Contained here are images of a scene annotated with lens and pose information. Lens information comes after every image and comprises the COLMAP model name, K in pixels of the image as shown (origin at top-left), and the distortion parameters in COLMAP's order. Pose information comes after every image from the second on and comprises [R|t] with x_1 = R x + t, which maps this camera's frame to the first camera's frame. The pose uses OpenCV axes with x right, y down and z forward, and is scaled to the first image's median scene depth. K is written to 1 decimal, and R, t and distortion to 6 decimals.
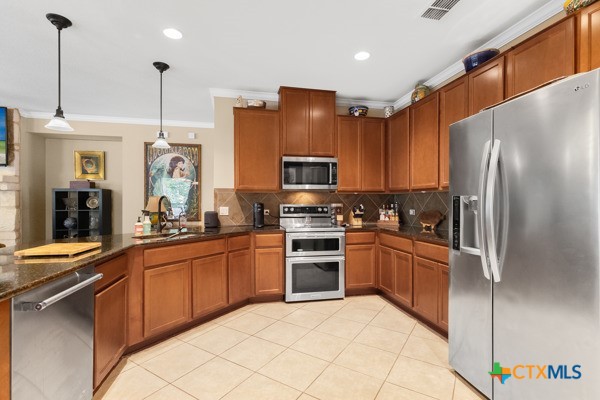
lens RADIAL K [[281.1, 0, 298.5], [0, 281.1, 199.5], [0, 0, 1]] dist [-0.000542, 0.000278]
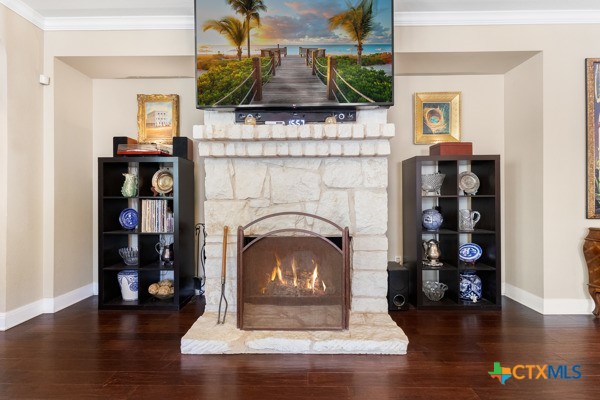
lens RADIAL K [[272.4, 0, 293.3], [0, 272.4, 199.8], [0, 0, 1]] dist [0.001663, 0.000439]
pose [[0.967420, -0.008513, -0.253033, -0.910336], [0.011791, 0.999865, 0.011439, 0.034362], [0.252901, -0.014050, 0.967390, 0.401671]]
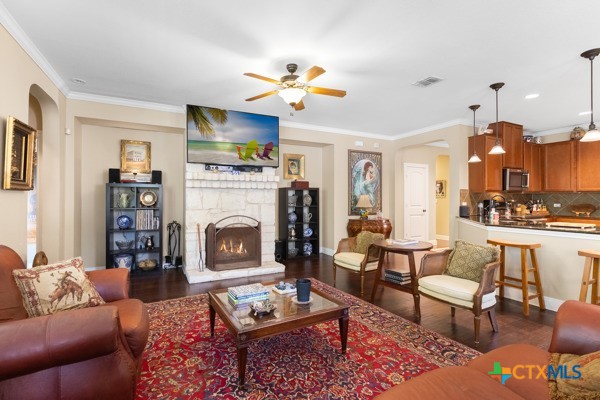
lens RADIAL K [[281.1, 0, 298.5], [0, 281.1, 199.5], [0, 0, 1]] dist [-0.000542, 0.000278]
pose [[0.965000, -0.002234, 0.262242, -1.054275], [-0.001369, 0.999907, 0.013557, -0.004983], [-0.262247, -0.013441, 0.964907, -0.109506]]
